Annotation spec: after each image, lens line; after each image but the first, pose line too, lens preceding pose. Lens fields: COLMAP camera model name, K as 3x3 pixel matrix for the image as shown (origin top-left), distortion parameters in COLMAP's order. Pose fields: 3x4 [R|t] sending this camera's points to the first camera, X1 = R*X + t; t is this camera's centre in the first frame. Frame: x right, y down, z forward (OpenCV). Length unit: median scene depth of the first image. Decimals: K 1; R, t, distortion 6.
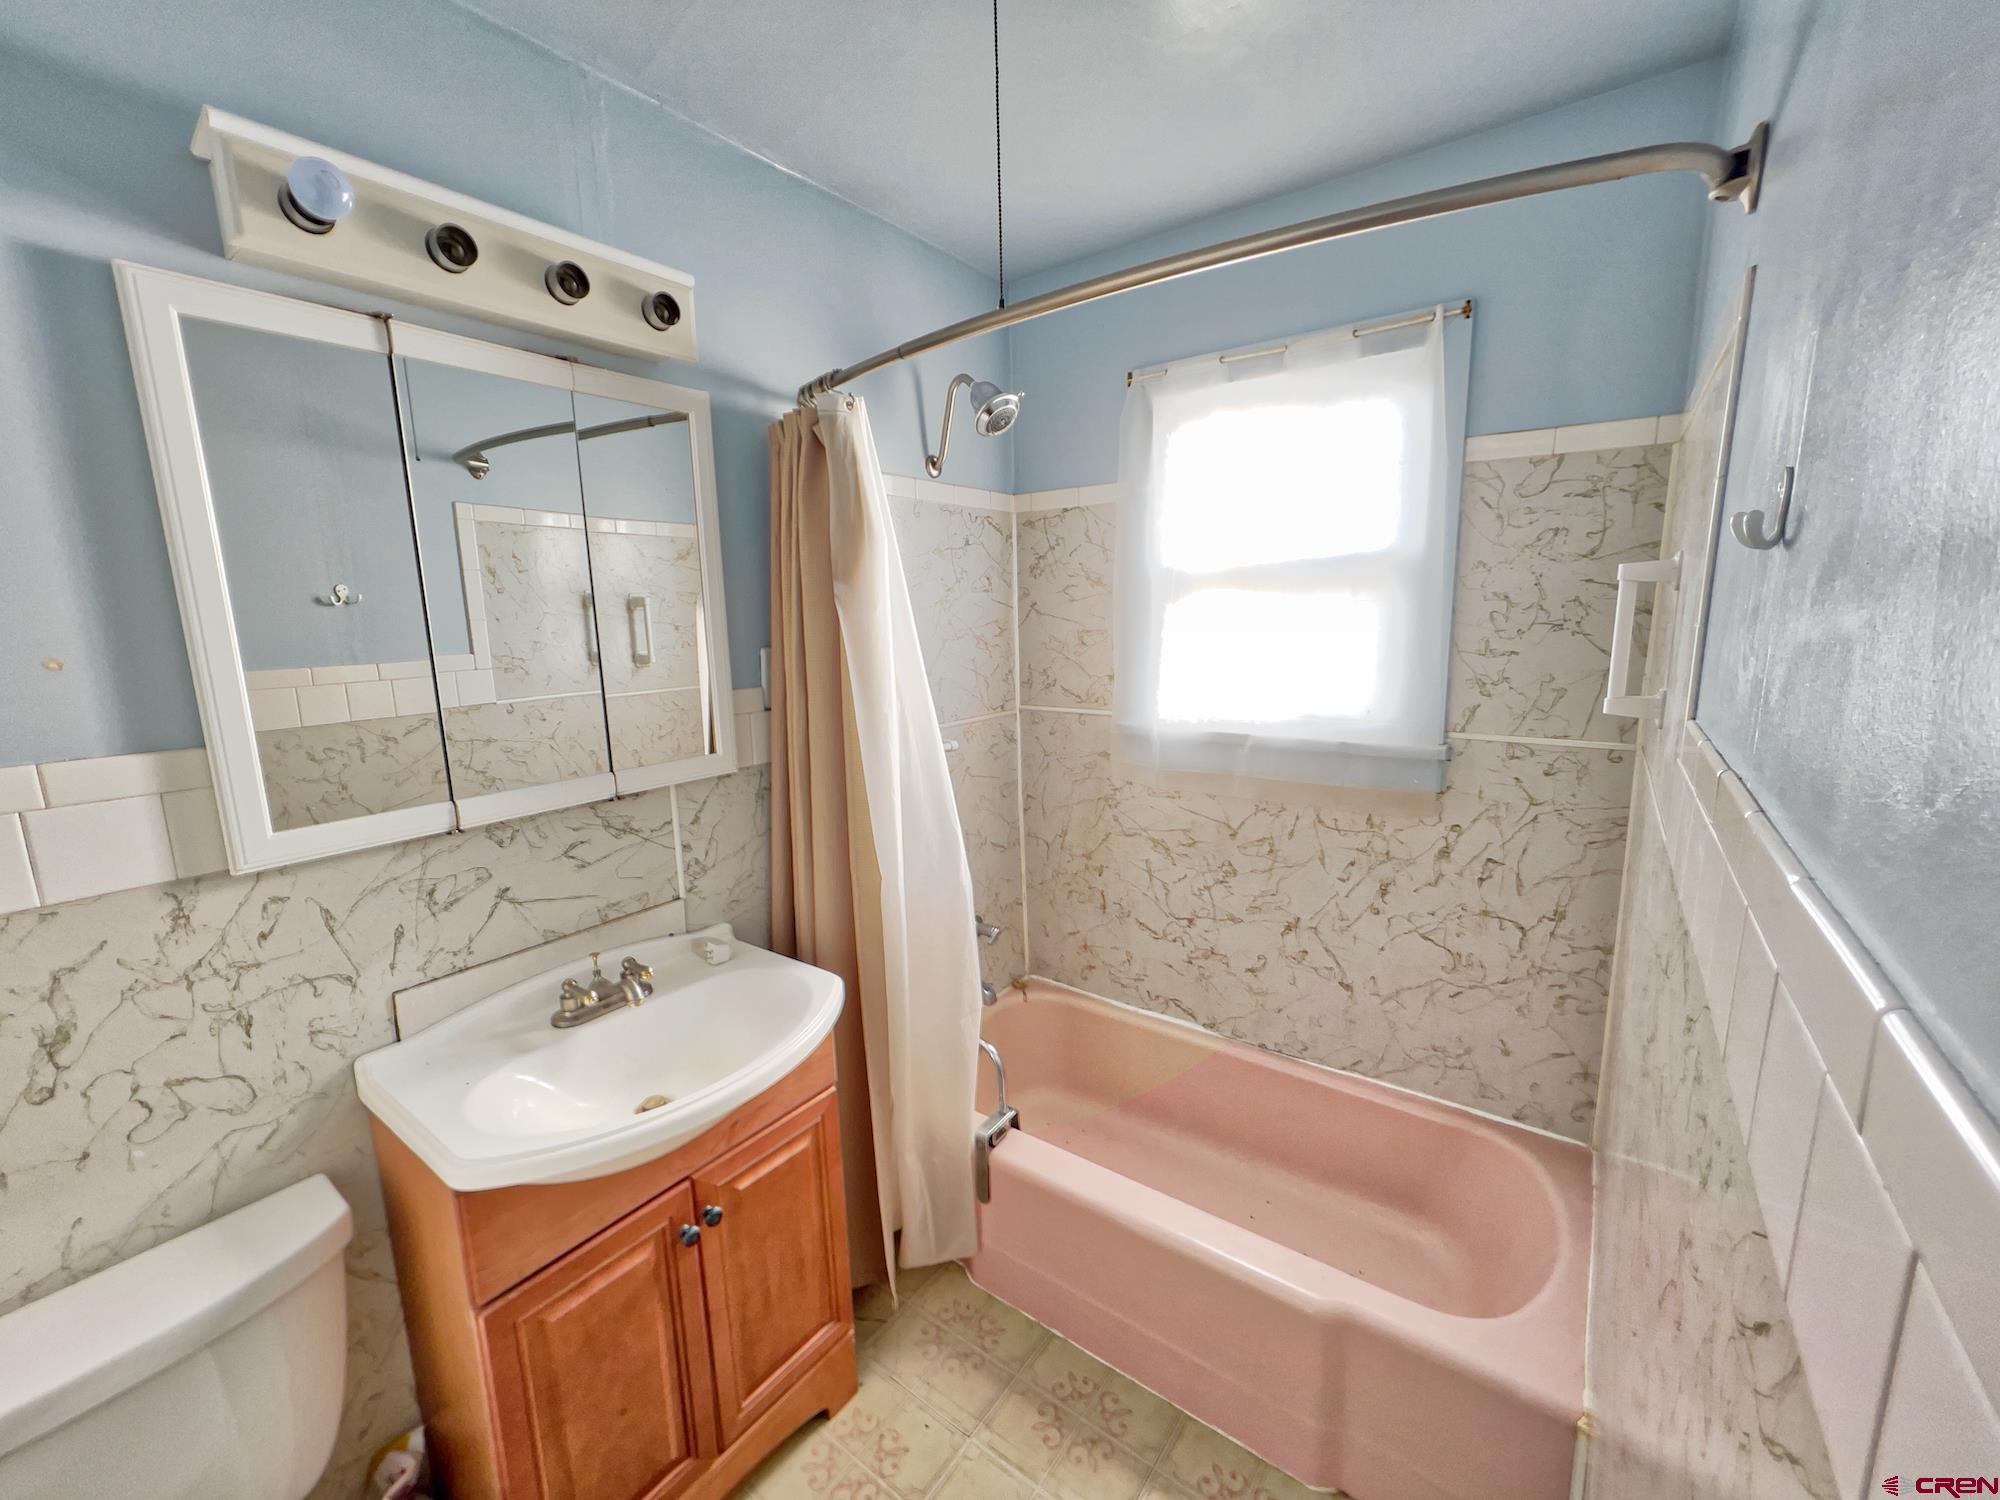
lens RADIAL K [[799.8, 0, 987.4], [0, 799.8, 748.8], [0, 0, 1]] dist [-0.001641, 0.000844]
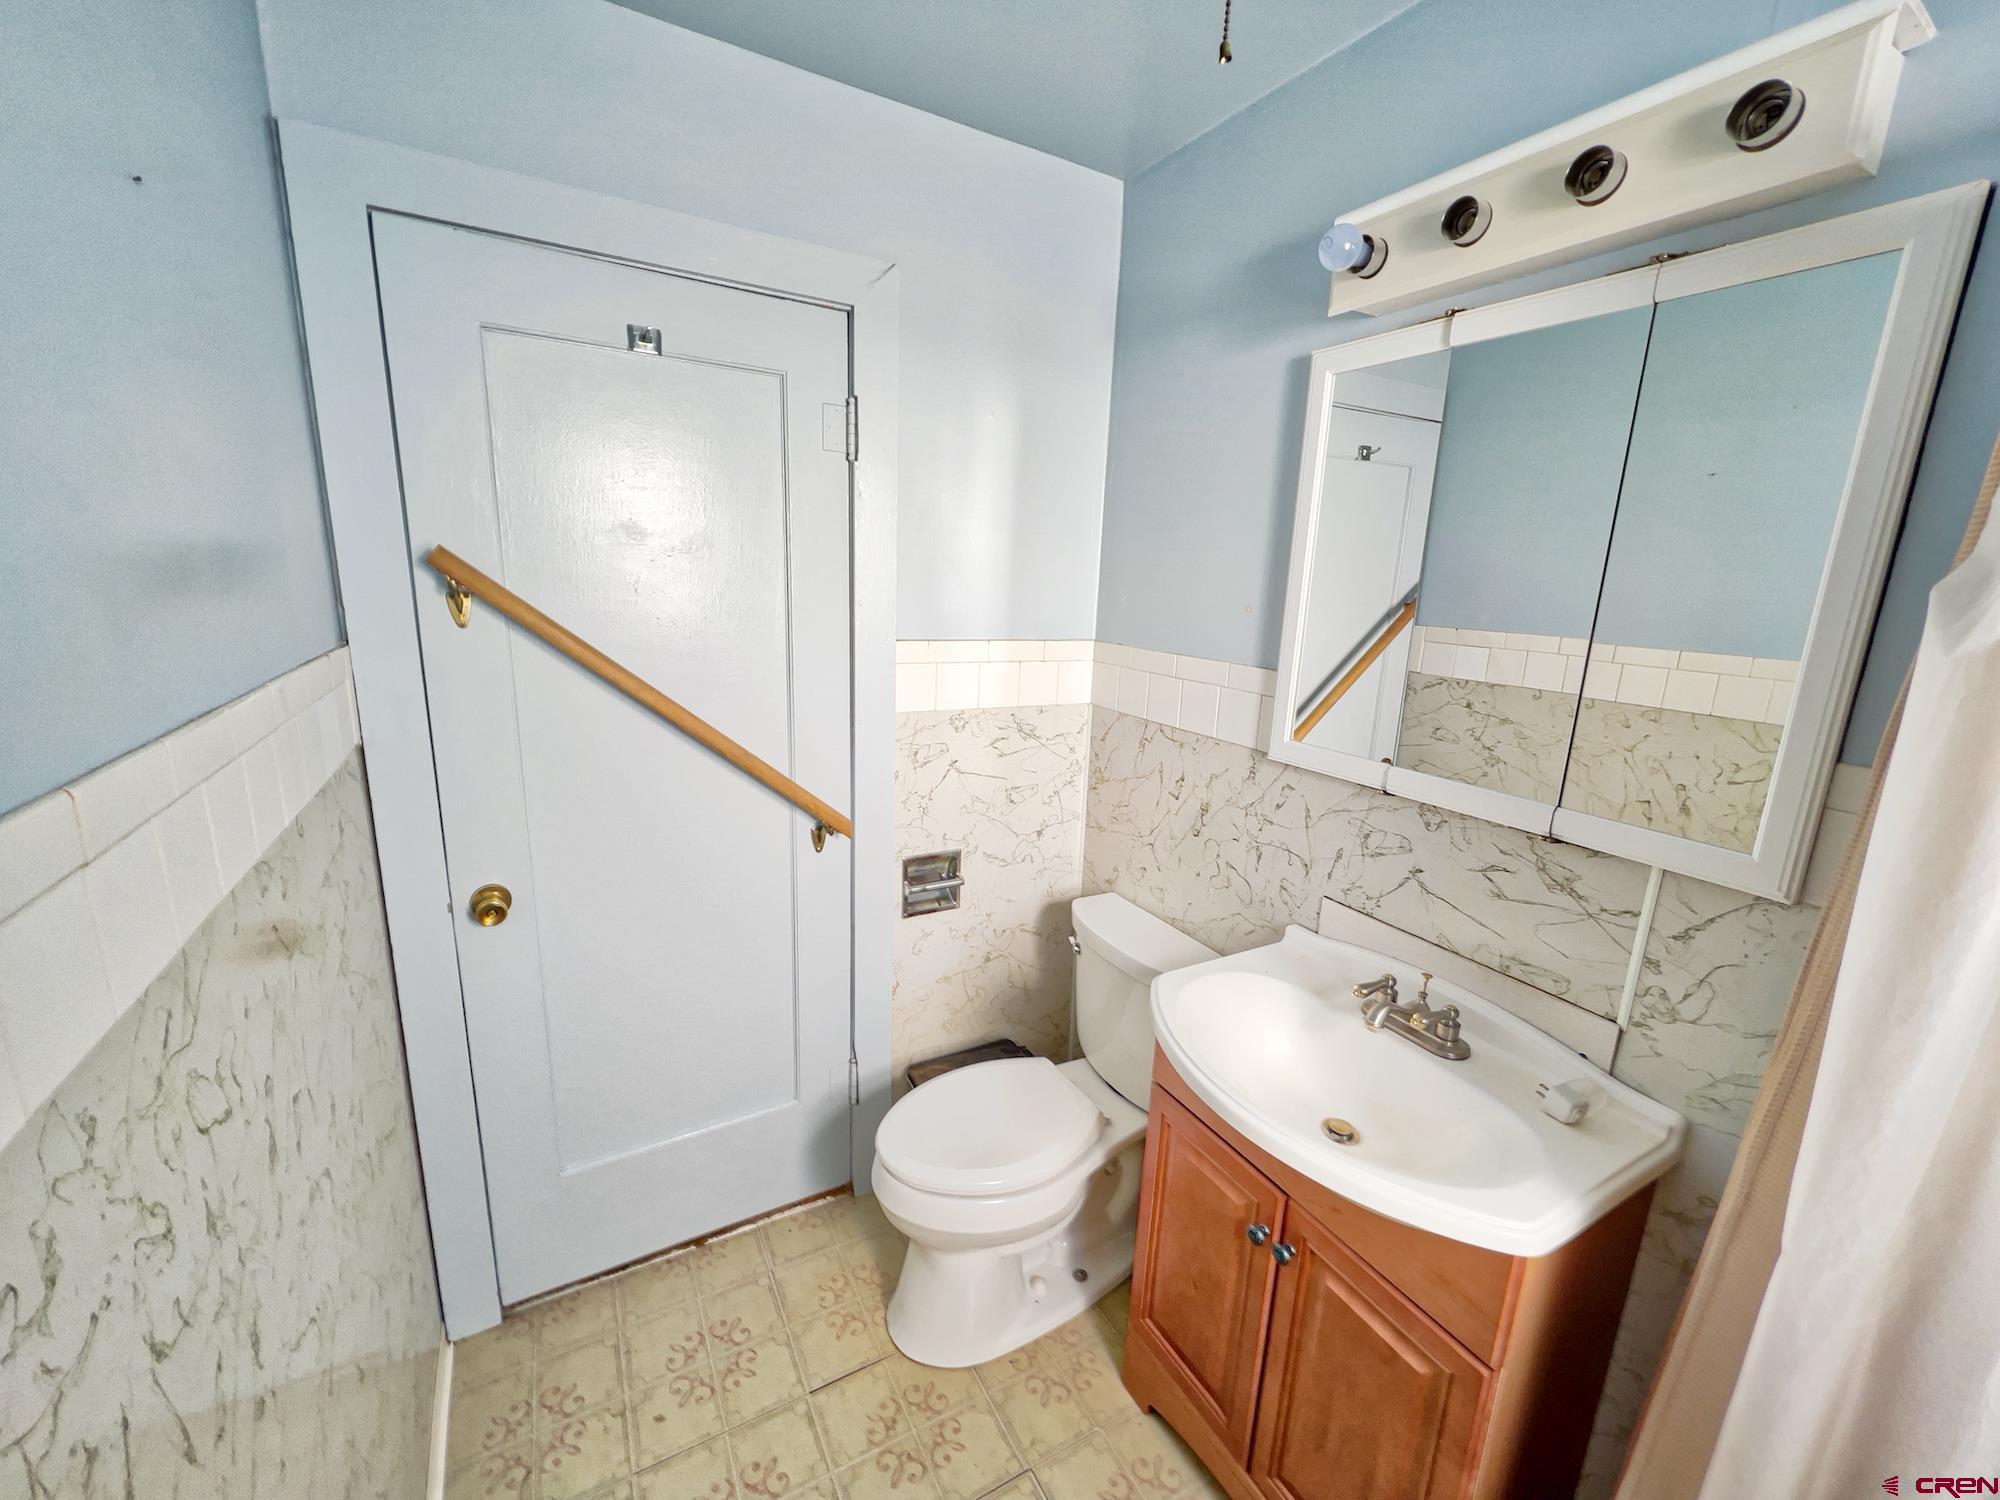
lens RADIAL K [[799.8, 0, 982.7], [0, 799.8, 748.4], [0, 0, 1]] dist [-0.001641, 0.000844]
pose [[-0.406061, 0.211669, -0.888994, 0.501819], [-0.183869, 0.933987, 0.306367, -0.181598], [0.895157, 0.287862, -0.340336, 0.849047]]
